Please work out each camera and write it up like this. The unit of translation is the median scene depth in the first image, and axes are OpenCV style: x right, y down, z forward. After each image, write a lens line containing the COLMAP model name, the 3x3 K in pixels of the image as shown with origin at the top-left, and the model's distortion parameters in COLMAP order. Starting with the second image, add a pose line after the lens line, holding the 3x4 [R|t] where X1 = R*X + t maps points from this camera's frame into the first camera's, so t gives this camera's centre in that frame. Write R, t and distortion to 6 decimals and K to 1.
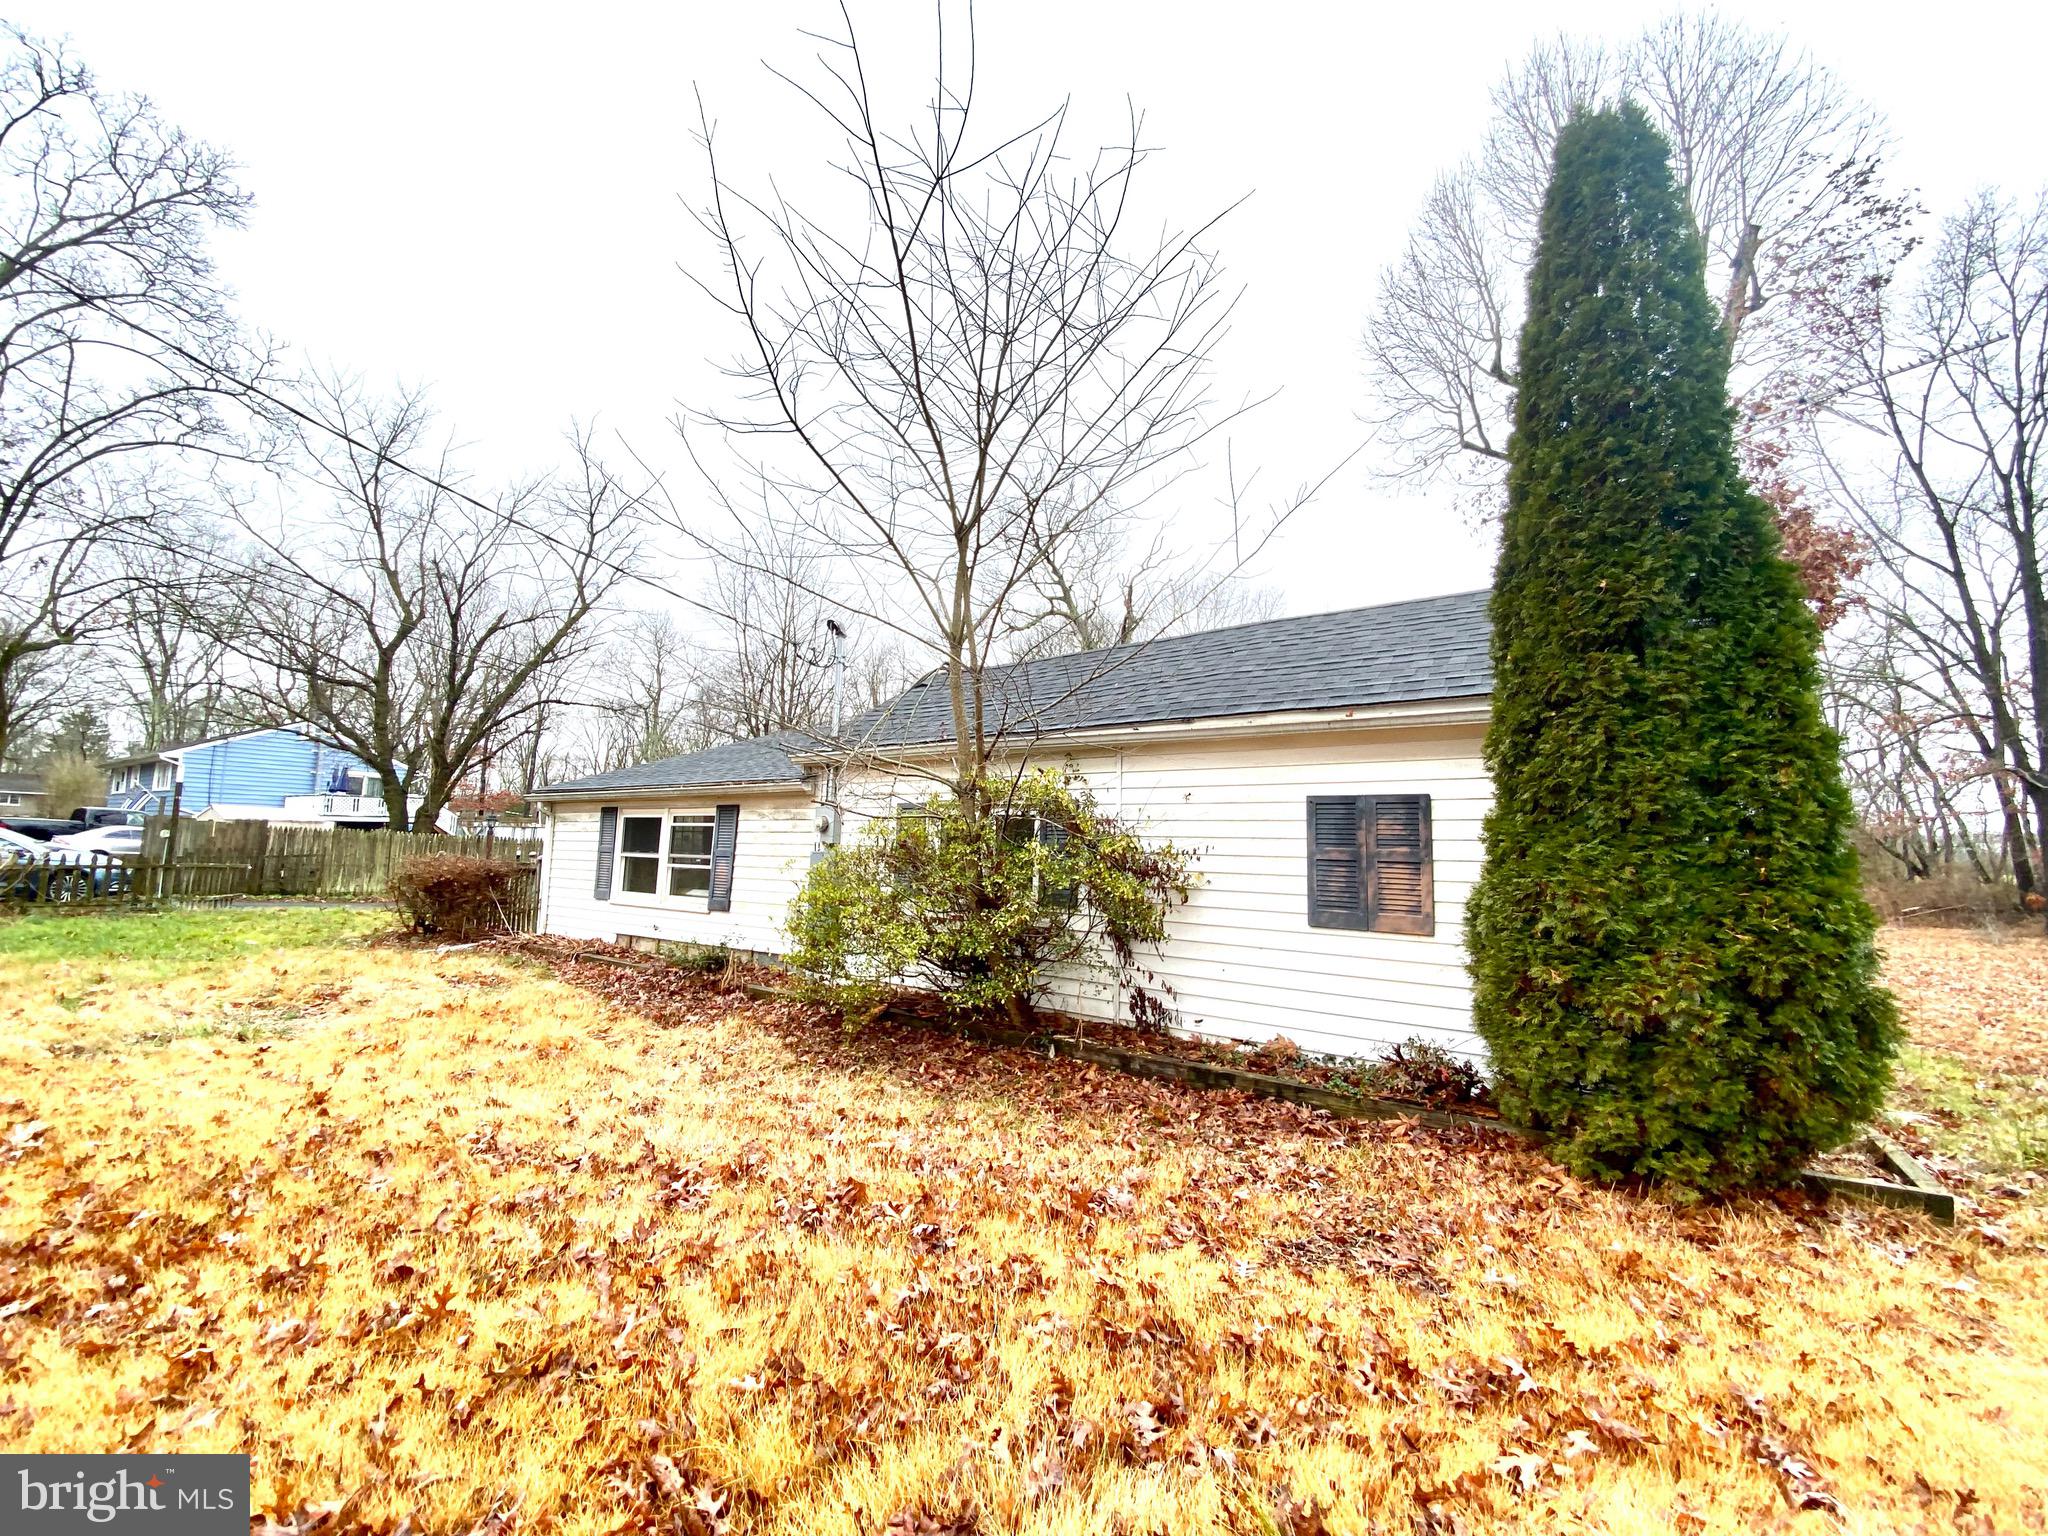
lens RADIAL K [[803.4, 0, 1025.9], [0, 803.4, 770.3], [0, 0, 1]] dist [0.004472, -0.016369]
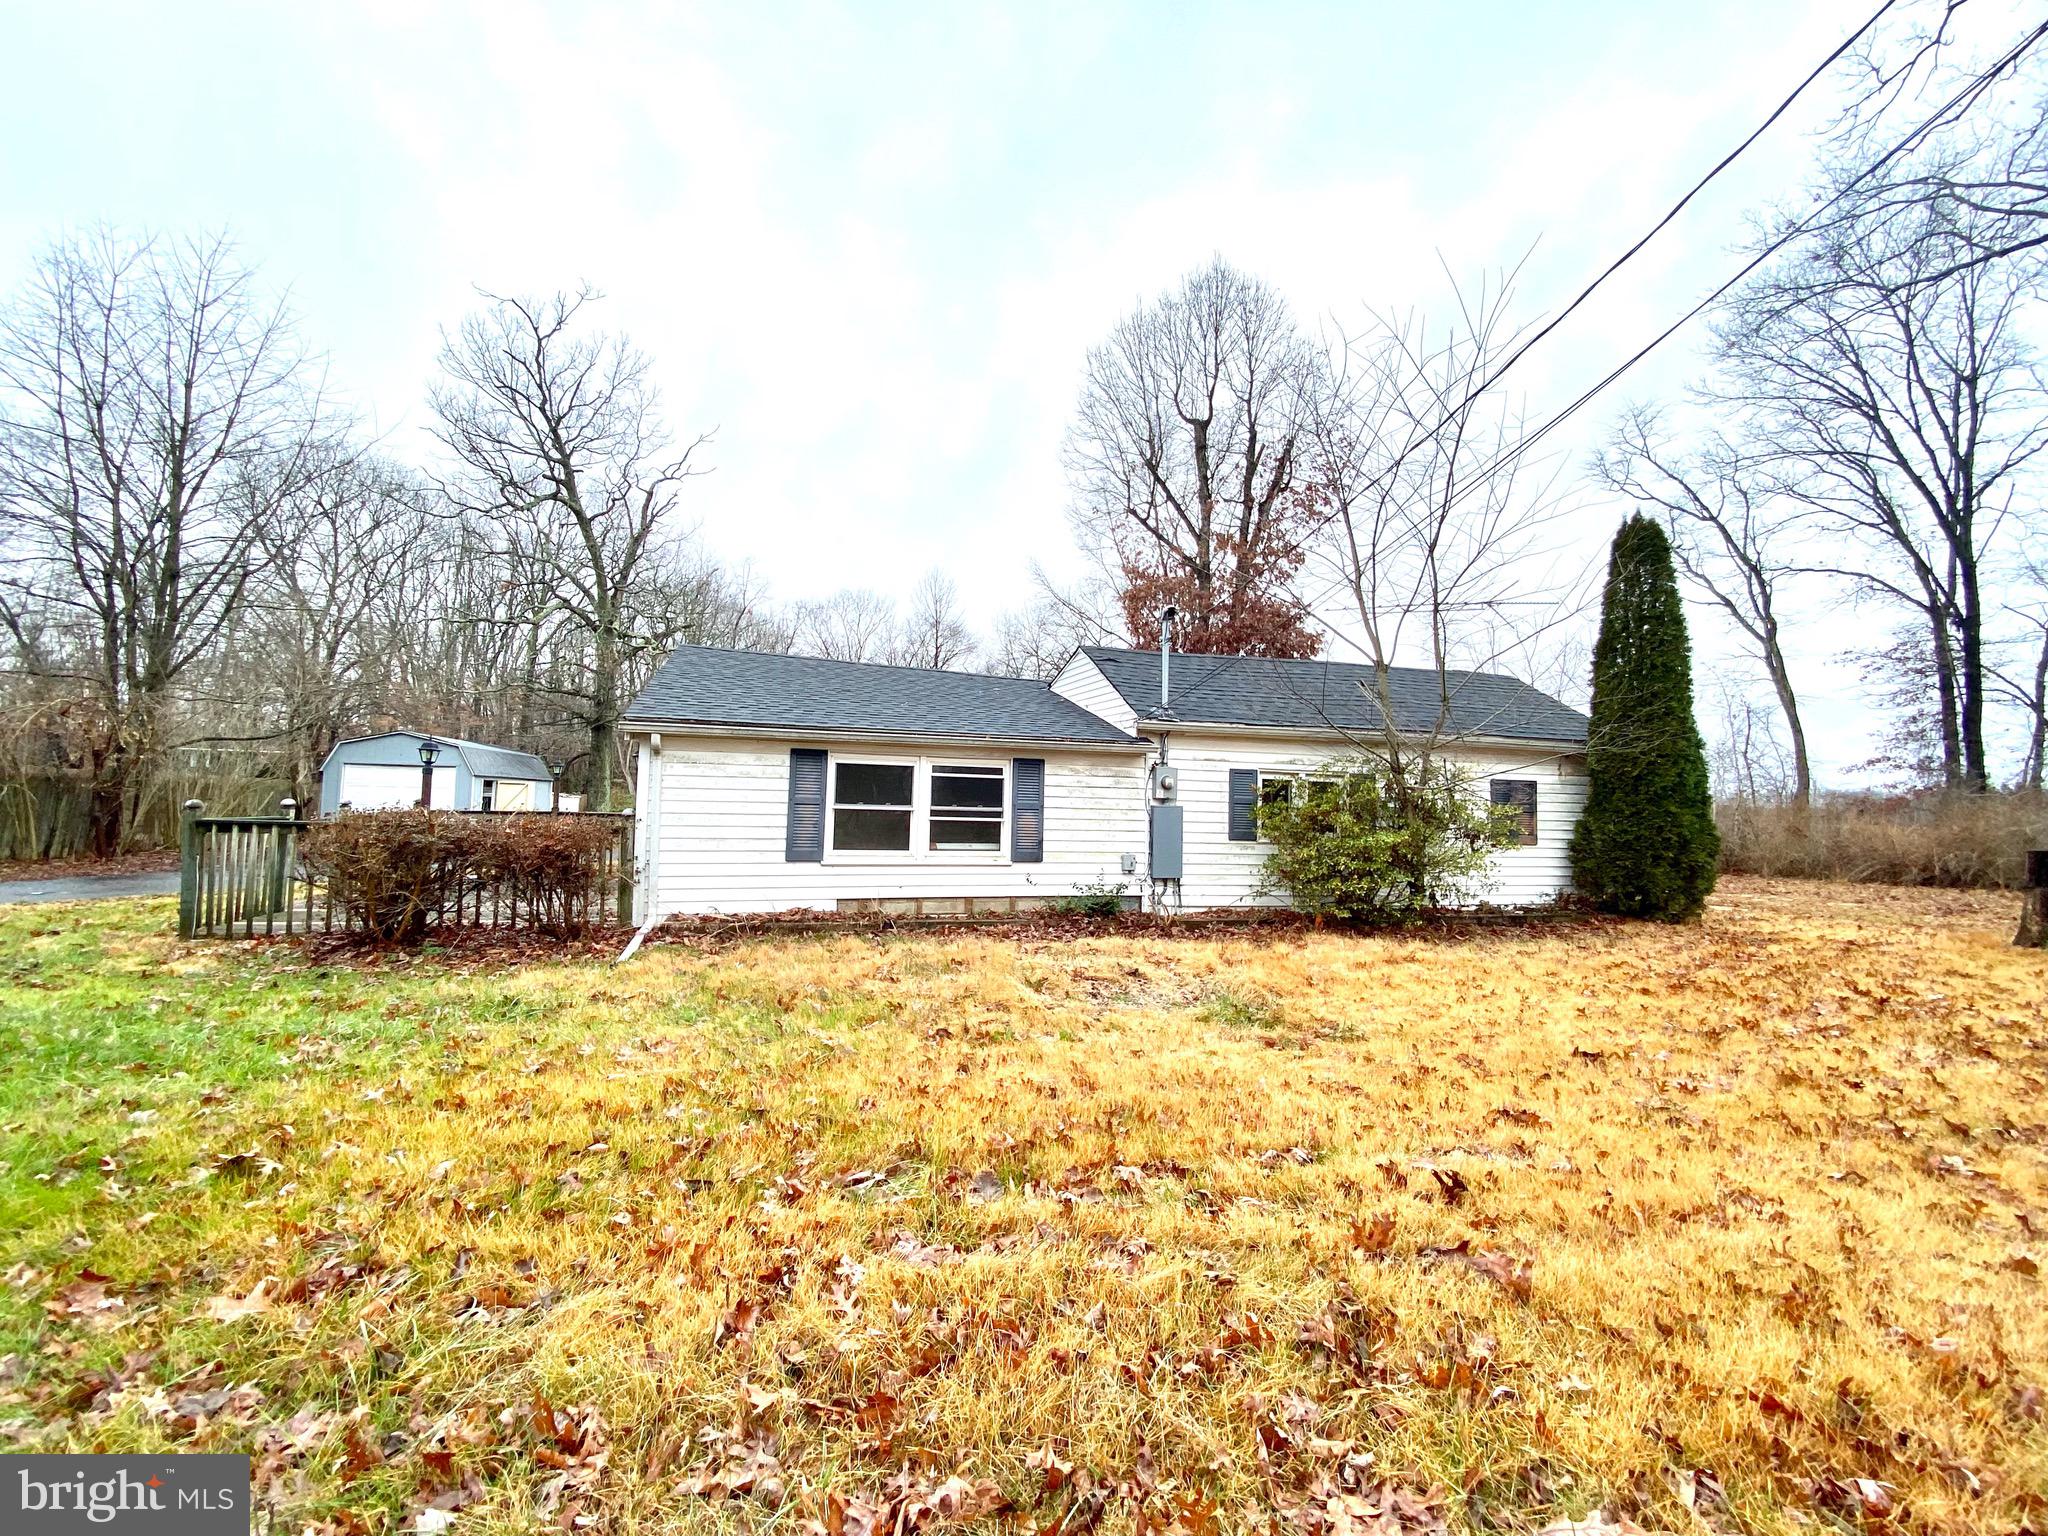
lens RADIAL K [[803.4, 0, 1025.9], [0, 803.4, 770.3], [0, 0, 1]] dist [0.004472, -0.016369]
pose [[0.664721, 0.033786, 0.746327, -1.158387], [-0.081820, 0.996260, 0.027773, 0.030494], [-0.742598, -0.079526, 0.665000, 0.331006]]
